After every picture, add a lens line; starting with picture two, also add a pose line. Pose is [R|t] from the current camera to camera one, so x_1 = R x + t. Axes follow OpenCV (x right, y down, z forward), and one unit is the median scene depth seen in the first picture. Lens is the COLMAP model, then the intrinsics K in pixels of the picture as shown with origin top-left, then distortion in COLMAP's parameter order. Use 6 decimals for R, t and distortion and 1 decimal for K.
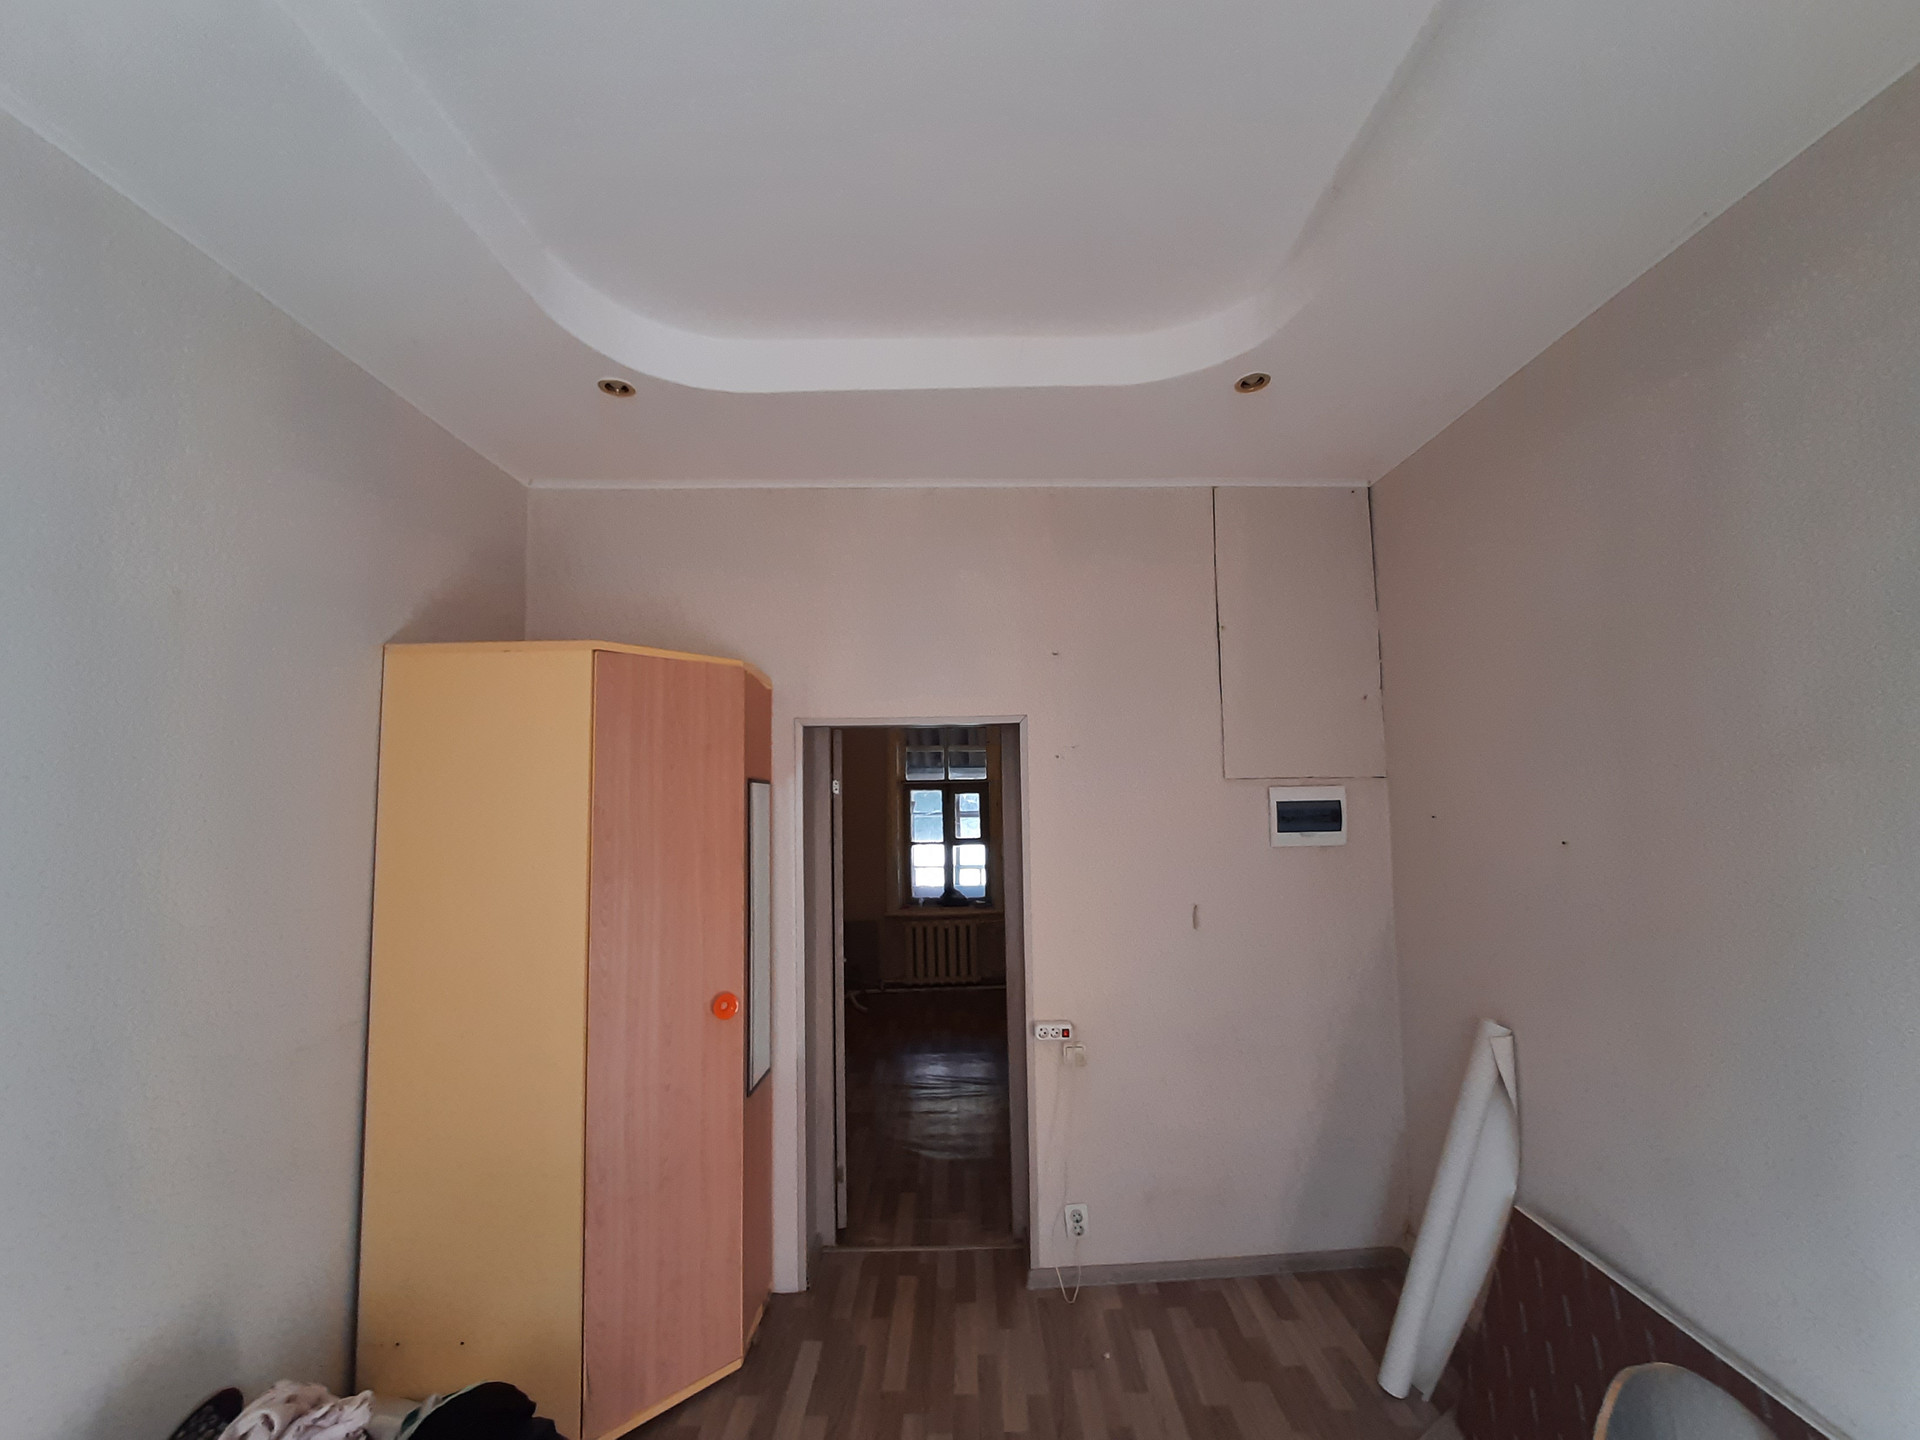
lens RADIAL K [[764.0, 0, 961.6], [0, 764.0, 746.7], [0, 0, 1]] dist [0.000071, -0.000365]
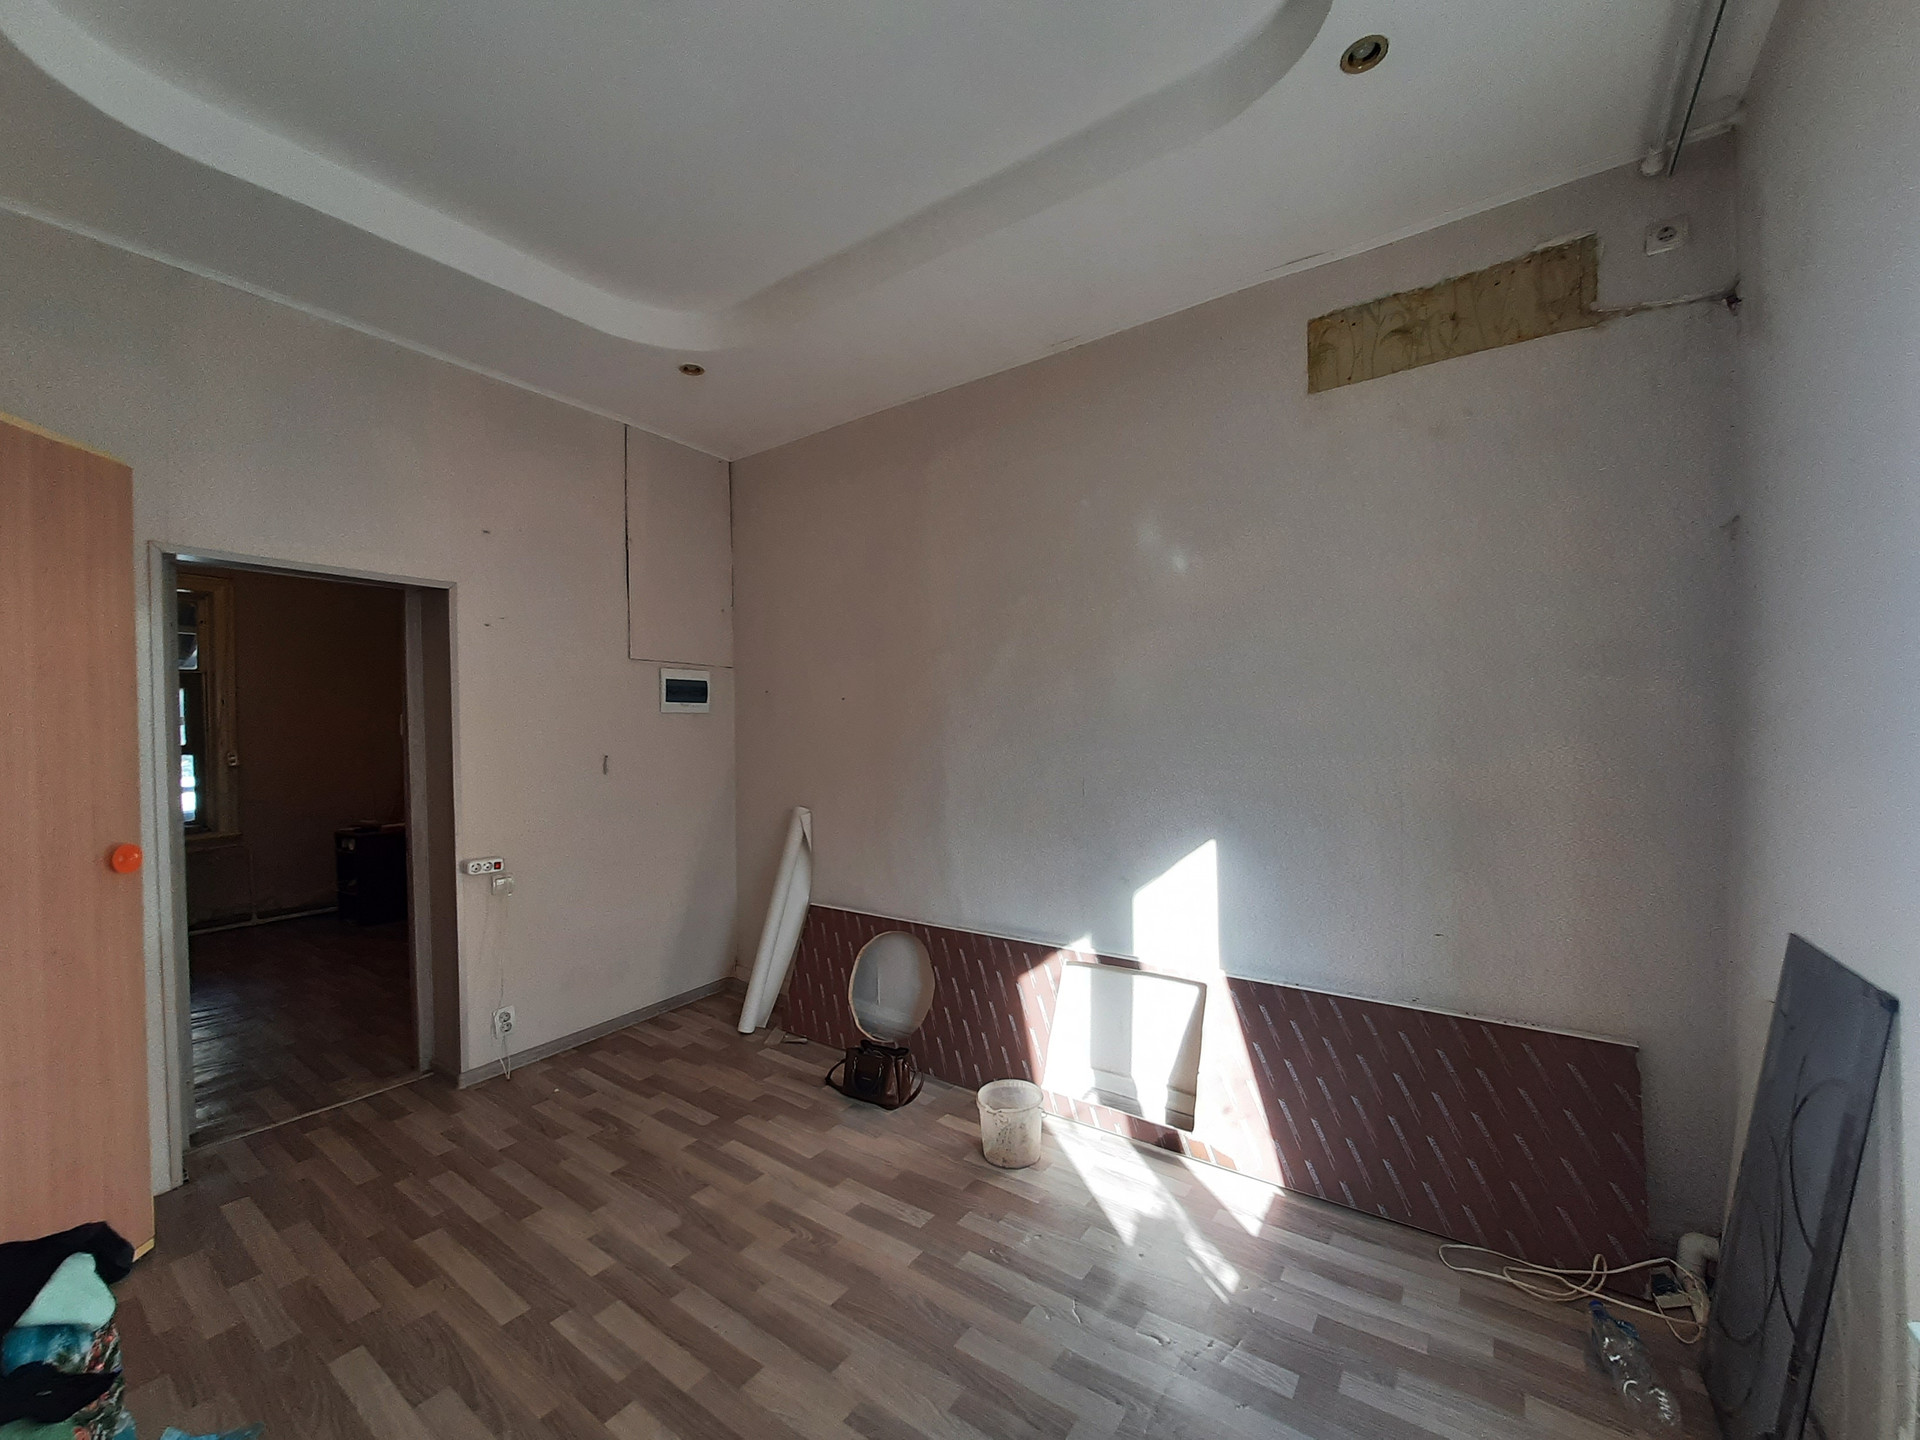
lens RADIAL K [[764.0, 0, 961.6], [0, 764.0, 746.7], [0, 0, 1]] dist [0.000071, -0.000365]
pose [[0.599807, -0.006521, 0.800119, -0.370484], [-0.056213, 0.997153, 0.050267, 0.098476], [-0.798168, -0.075128, 0.597732, -0.241990]]
